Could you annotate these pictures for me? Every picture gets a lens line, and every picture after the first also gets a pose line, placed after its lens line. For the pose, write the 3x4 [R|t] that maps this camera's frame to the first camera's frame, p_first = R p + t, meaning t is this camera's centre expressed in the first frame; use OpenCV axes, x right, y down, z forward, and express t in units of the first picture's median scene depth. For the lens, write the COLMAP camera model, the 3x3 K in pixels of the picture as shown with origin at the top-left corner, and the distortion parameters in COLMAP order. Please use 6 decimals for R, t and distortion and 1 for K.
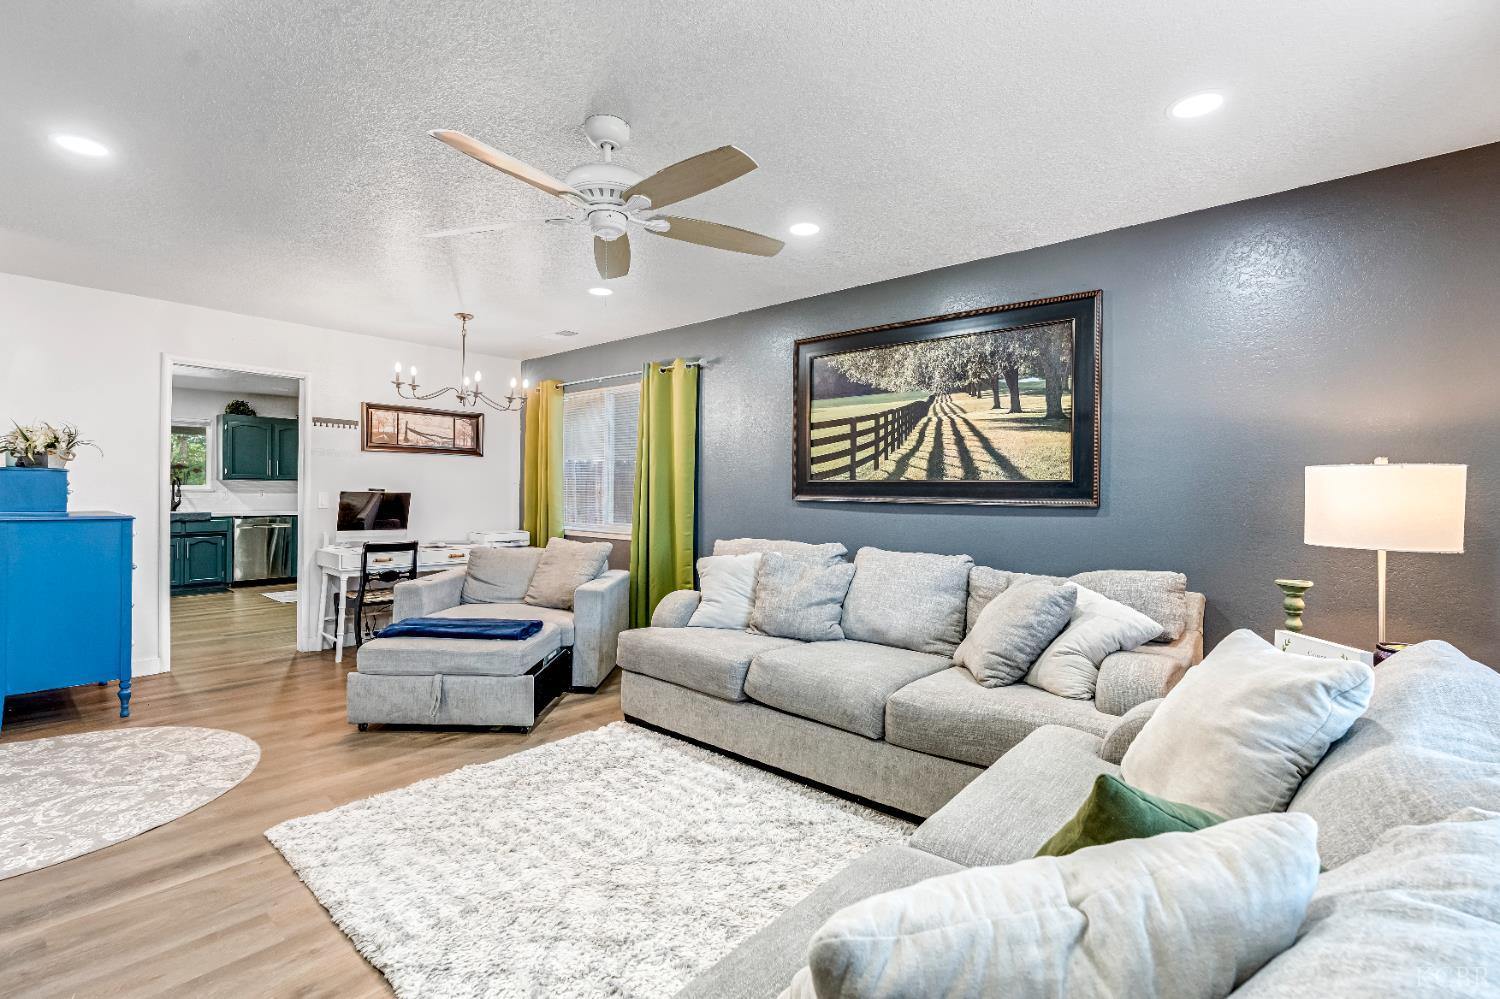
lens RADIAL K [[678.1, 0, 753.6], [0, 678.1, 496.0], [0, 0, 1]] dist [-0.005041, 0.000506]
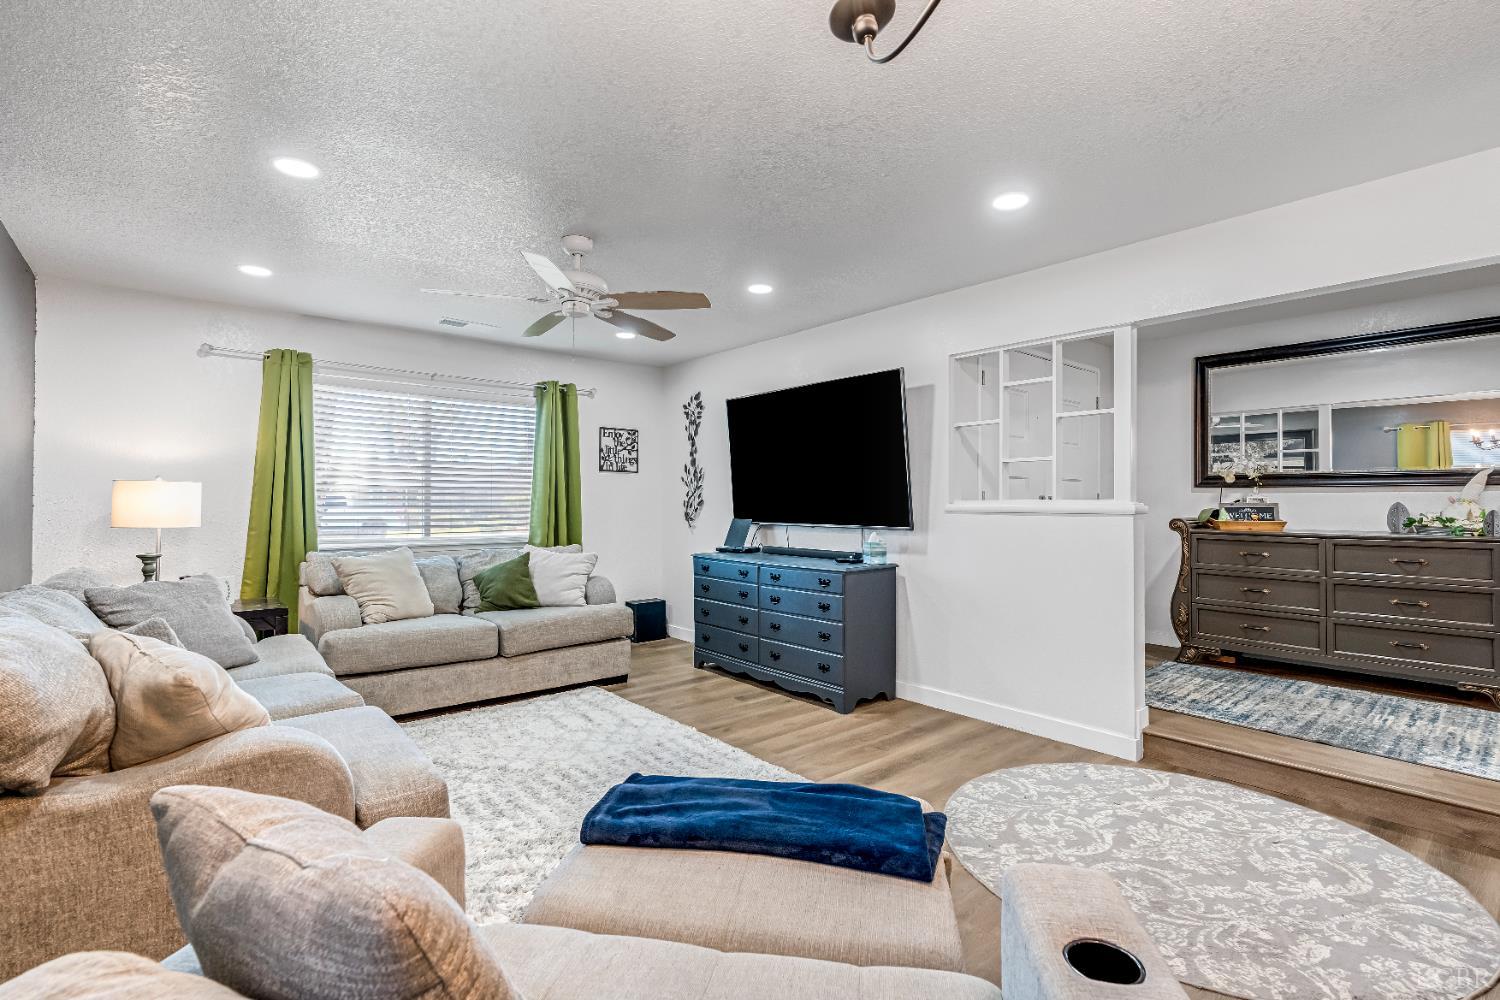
lens RADIAL K [[691.0, 0, 753.4], [0, 691.0, 492.8], [0, 0, 1]] dist [-0.002194, 0.000711]
pose [[-0.988611, -0.010731, 0.150112, -0.491042], [-0.011956, 0.999902, -0.007261, -0.011162], [-0.150019, -0.008973, -0.988642, 1.454783]]
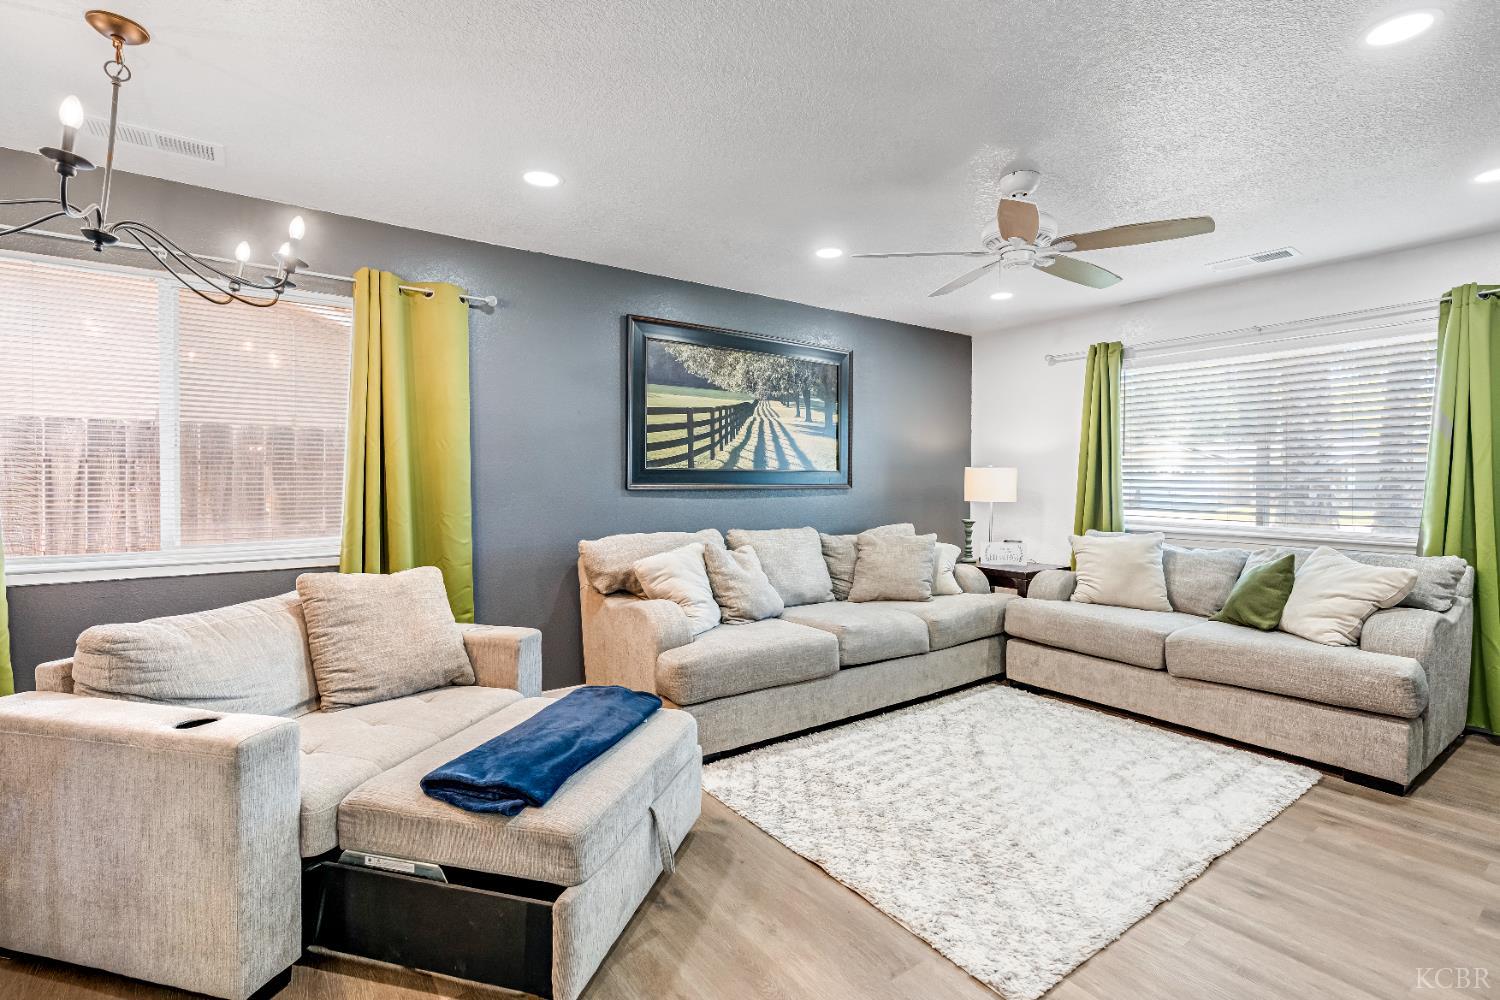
lens RADIAL K [[691.0, 0, 753.4], [0, 691.0, 492.8], [0, 0, 1]] dist [-0.002194, 0.000711]
pose [[0.229618, -0.029088, 0.972846, -0.939341], [0.005718, 0.999576, 0.028538, -0.017210], [-0.973264, -0.000990, 0.229687, 0.724679]]
